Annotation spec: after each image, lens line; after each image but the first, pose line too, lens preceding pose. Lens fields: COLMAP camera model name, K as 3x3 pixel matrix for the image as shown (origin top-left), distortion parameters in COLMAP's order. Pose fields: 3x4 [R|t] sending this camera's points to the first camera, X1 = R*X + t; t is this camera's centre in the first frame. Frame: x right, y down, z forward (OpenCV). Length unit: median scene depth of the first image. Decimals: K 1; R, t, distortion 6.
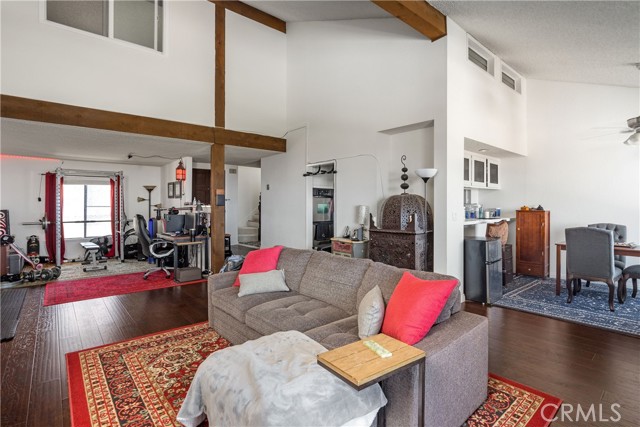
lens RADIAL K [[322.7, 0, 321.0], [0, 322.7, 207.1], [0, 0, 1]] dist [0.000287, -0.000349]
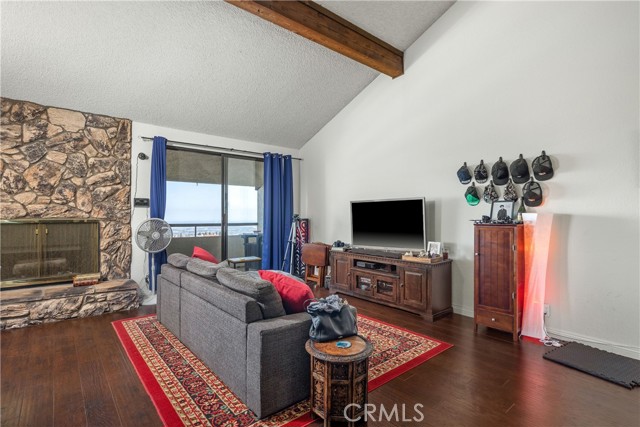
lens RADIAL K [[314.1, 0, 315.8], [0, 314.1, 215.7], [0, 0, 1]] dist [0.010206, -0.000386]
pose [[-0.999695, -0.004452, 0.024293, -0.305221], [-0.004208, 0.999941, 0.010064, -0.013243], [-0.024336, 0.009959, -0.999654, 1.971429]]
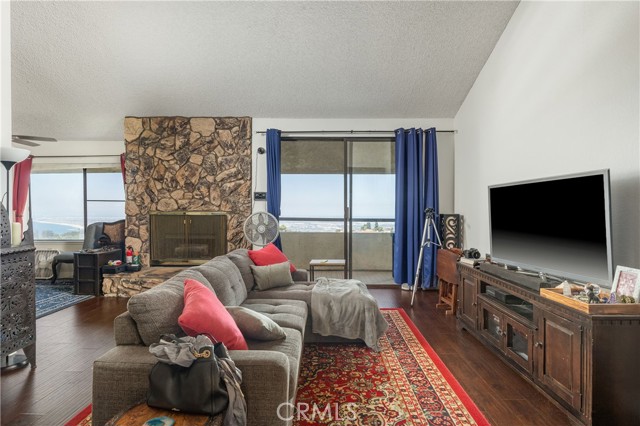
lens RADIAL K [[330.3, 0, 317.8], [0, 330.3, 220.7], [0, 0, 1]] dist [-0.000875, -0.001338]
pose [[-0.745074, -0.028263, 0.666382, -0.763518], [-0.002183, 0.999200, 0.039938, -0.003103], [-0.666978, 0.028303, -0.744540, 1.462001]]
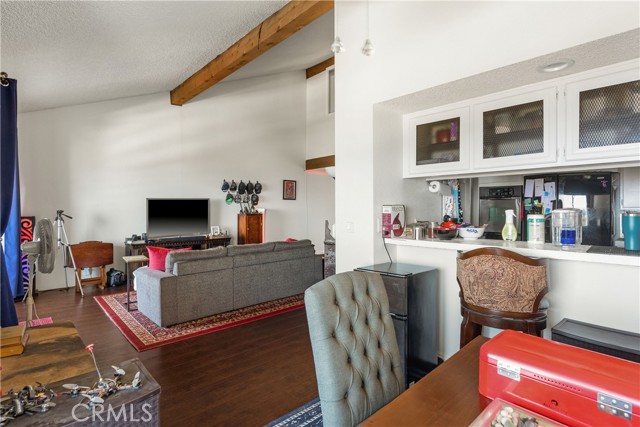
lens RADIAL K [[334.5, 0, 318.8], [0, 334.5, 207.0], [0, 0, 1]] dist [0.005572, 0.000408]
pose [[0.026133, -0.007111, -0.999633, 1.608548], [-0.002806, 0.999970, -0.007186, -0.008473], [0.999655, 0.002993, 0.026113, 1.252524]]
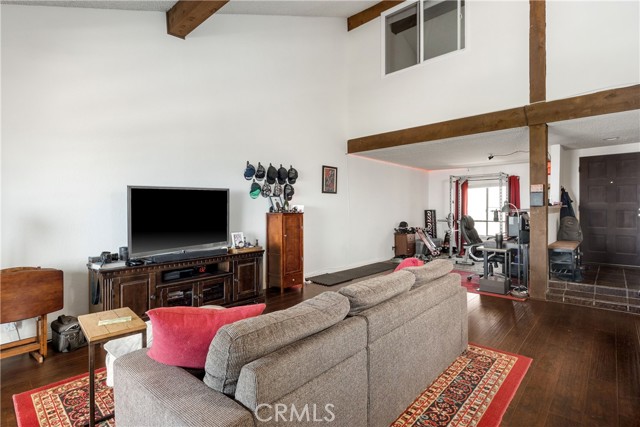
lens RADIAL K [[322.7, 0, 322.2], [0, 322.7, 206.8], [0, 0, 1]] dist [0.000287, -0.000349]
pose [[0.122318, -0.004009, -0.992483, 0.720146], [-0.000080, 0.999992, -0.004049, 0.002801], [0.992491, 0.000575, 0.122317, 0.782335]]
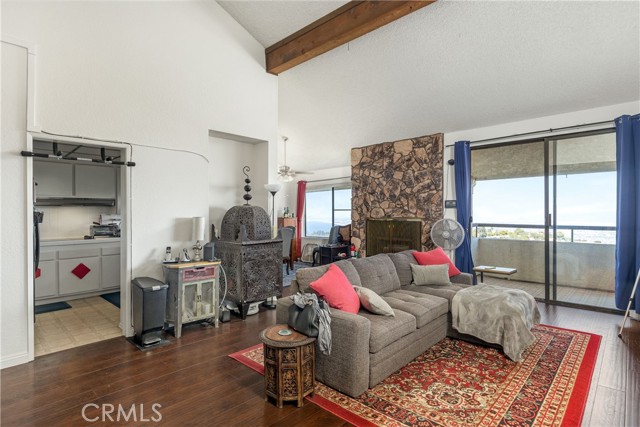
lens RADIAL K [[322.7, 0, 326.4], [0, 322.7, 219.8], [0, 0, 1]] dist [0.000287, -0.000349]
pose [[-0.115117, -0.020515, 0.993140, -1.129998], [0.010776, 0.999702, 0.021900, -0.020616], [-0.993294, 0.013223, -0.114861, 1.282209]]
